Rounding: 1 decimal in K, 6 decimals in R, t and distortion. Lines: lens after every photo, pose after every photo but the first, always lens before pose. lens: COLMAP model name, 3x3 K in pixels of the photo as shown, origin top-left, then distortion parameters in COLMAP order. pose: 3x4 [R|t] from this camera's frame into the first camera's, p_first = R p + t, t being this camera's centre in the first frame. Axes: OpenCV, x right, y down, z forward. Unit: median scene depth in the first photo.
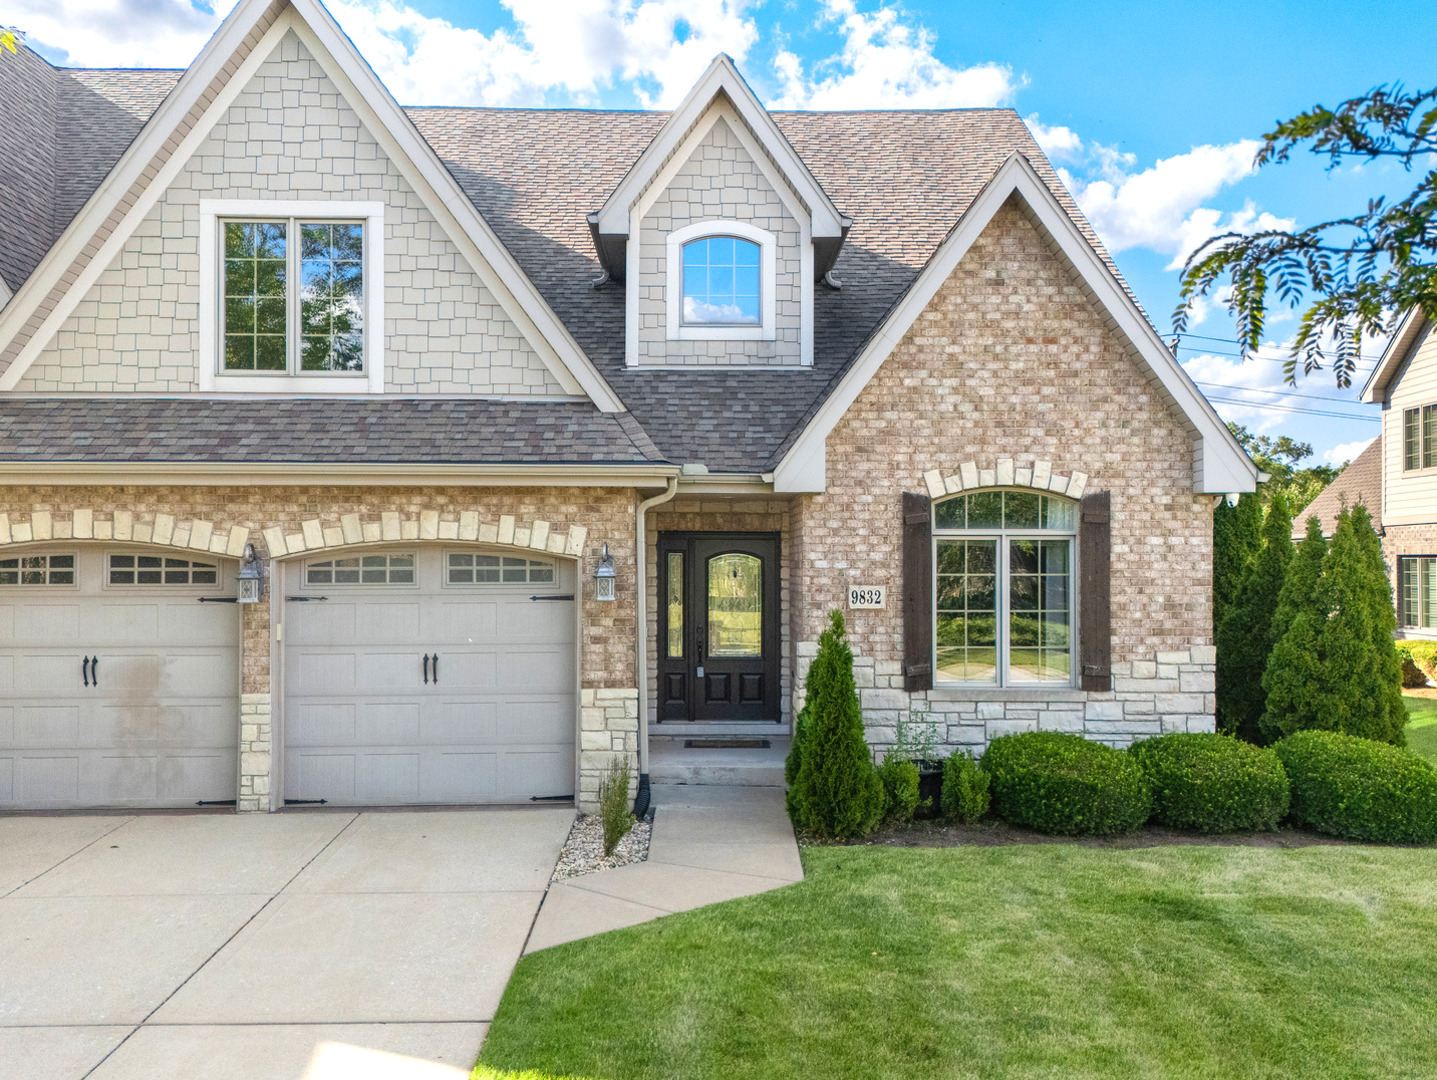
lens RADIAL K [[1444.2, 0, 783.2], [0, 1444.2, 540.1], [0, 0, 1]] dist [0.055125, -0.009354]
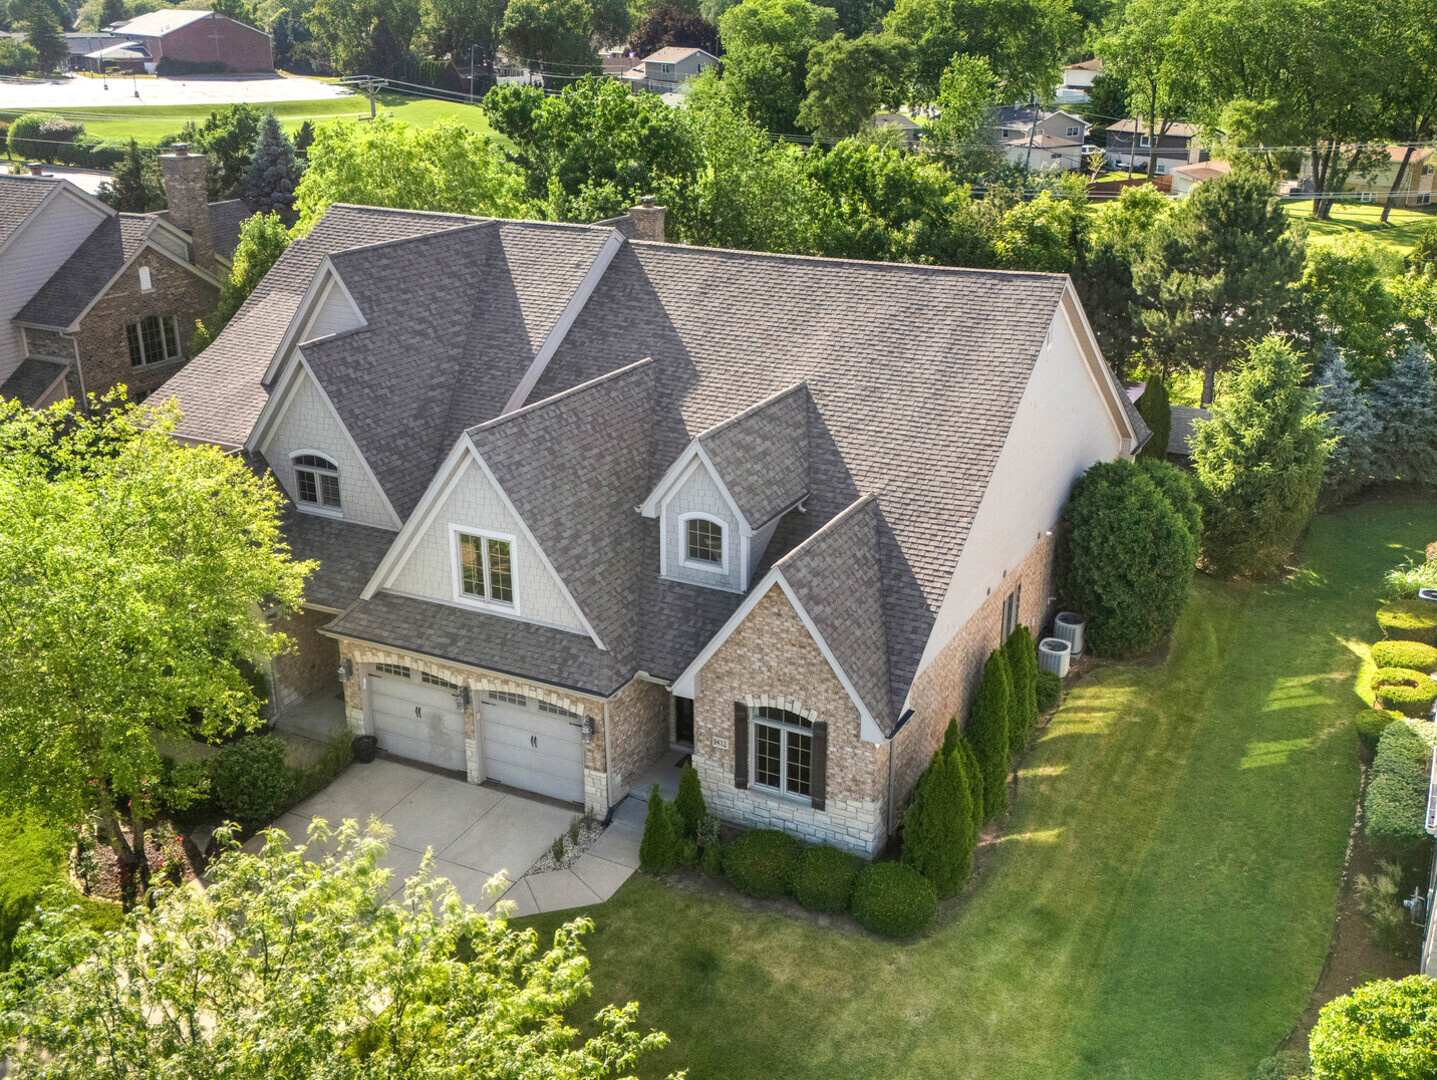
lens RADIAL K [[1444.2, 0, 783.2], [0, 1444.2, 540.1], [0, 0, 1]] dist [0.055125, -0.009354]
pose [[0.891785, 0.168086, -0.420080, 0.963553], [-0.011157, 0.936322, 0.350965, -0.964508], [0.452322, -0.308298, 0.836873, -0.609473]]
